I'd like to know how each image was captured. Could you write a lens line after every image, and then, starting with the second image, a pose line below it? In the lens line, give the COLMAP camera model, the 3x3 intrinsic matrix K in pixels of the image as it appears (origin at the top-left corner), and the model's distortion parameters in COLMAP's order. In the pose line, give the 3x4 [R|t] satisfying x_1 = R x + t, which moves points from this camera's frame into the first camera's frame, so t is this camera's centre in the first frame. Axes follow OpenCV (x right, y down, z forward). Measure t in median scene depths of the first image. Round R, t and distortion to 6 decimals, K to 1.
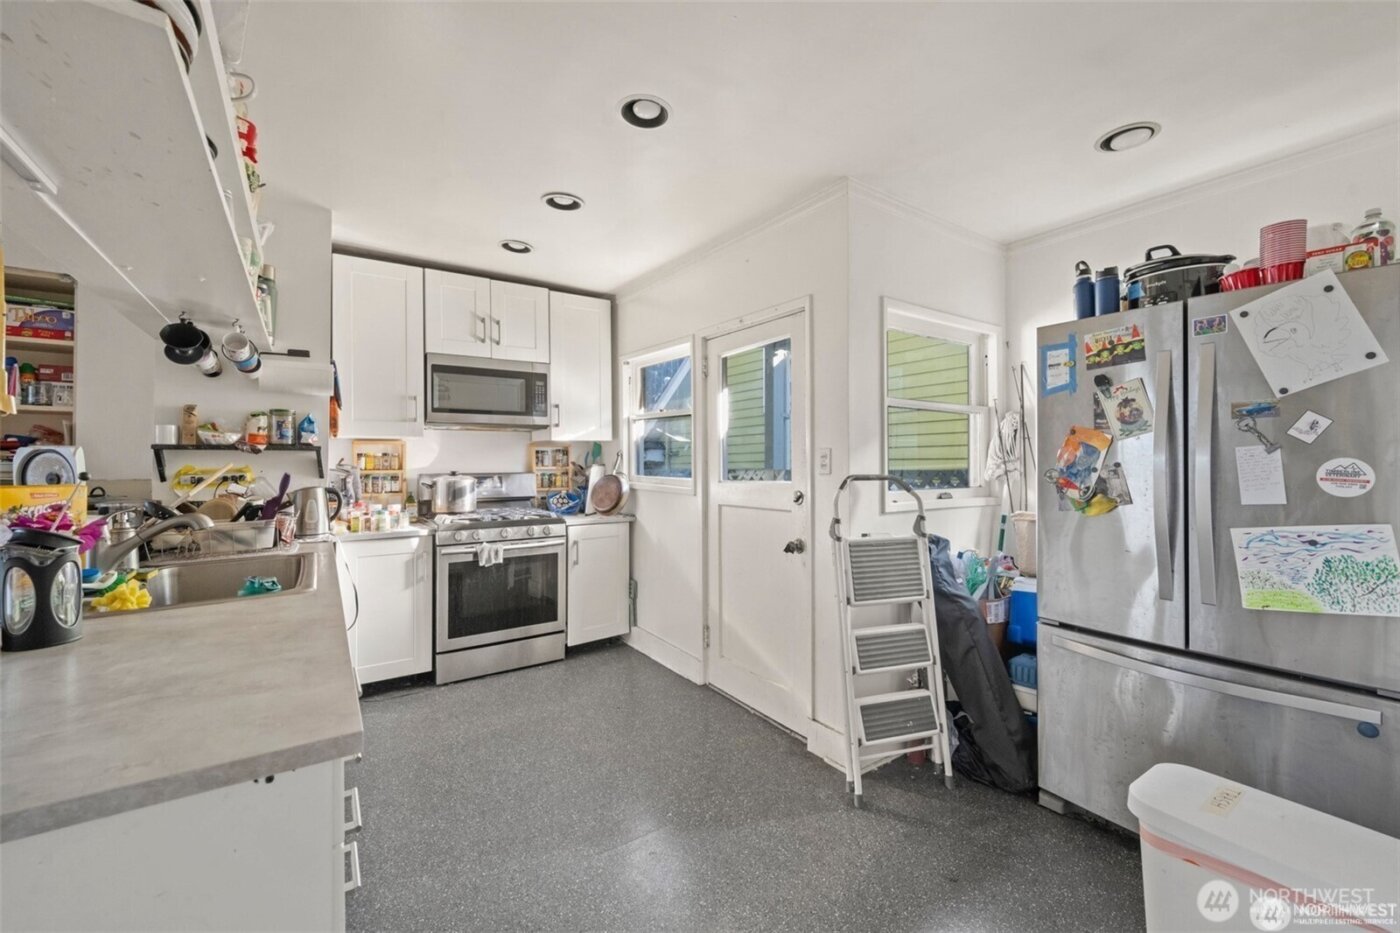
lens RADIAL K [[596.3, 0, 697.7], [0, 596.3, 465.5], [0, 0, 1]] dist [0.001311, -0.001057]
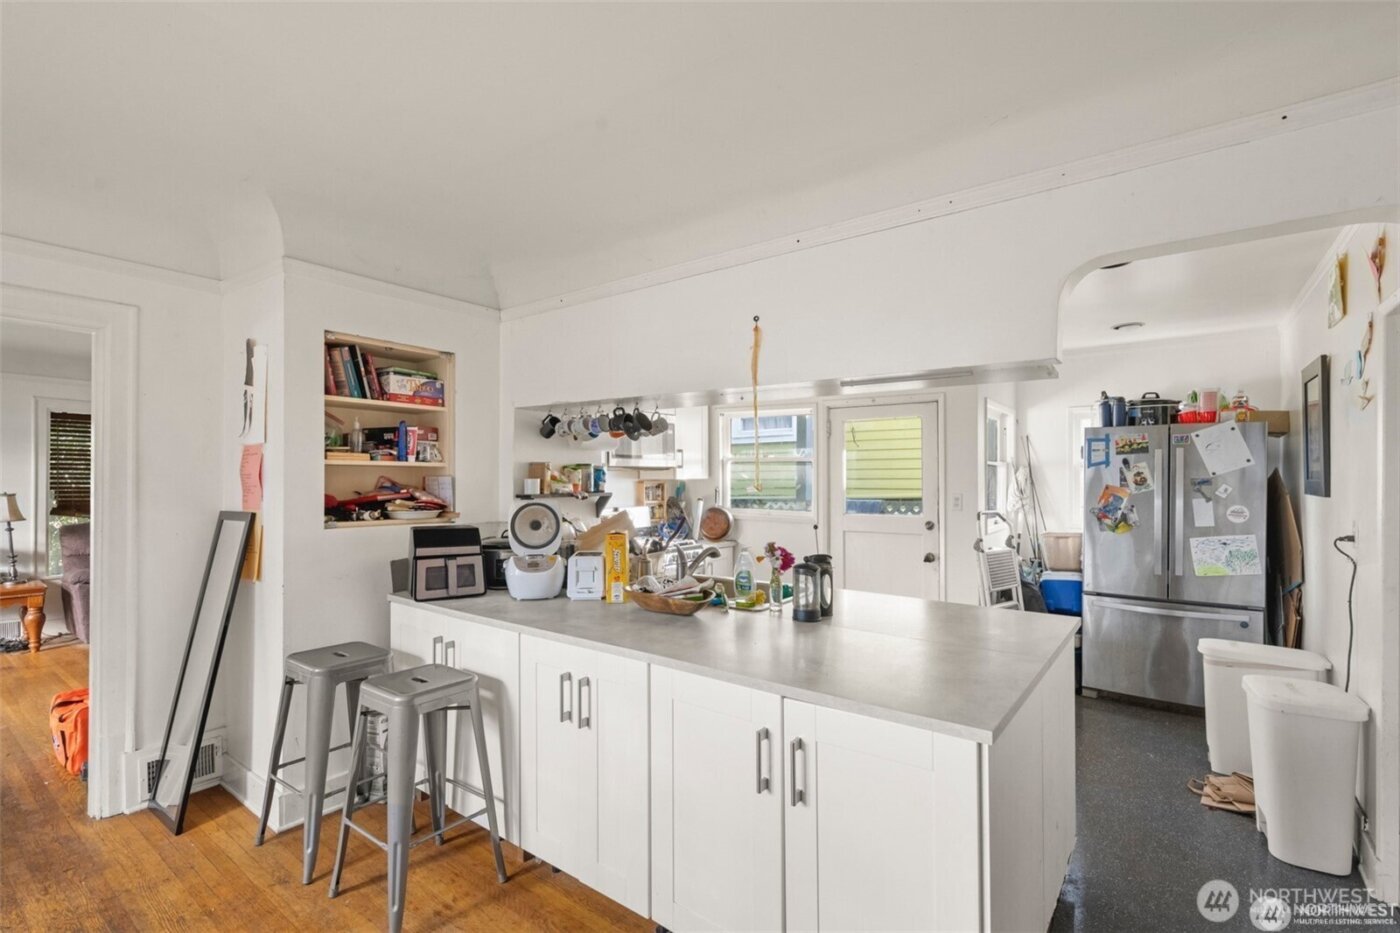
lens RADIAL K [[630.3, 0, 729.9], [0, 630.3, 495.0], [0, 0, 1]] dist [-0.002749, 0.001000]
pose [[0.944942, -0.004970, 0.327200, -1.113365], [-0.001061, 0.999833, 0.018251, -0.069310], [-0.327236, -0.017593, 0.944779, -0.454272]]
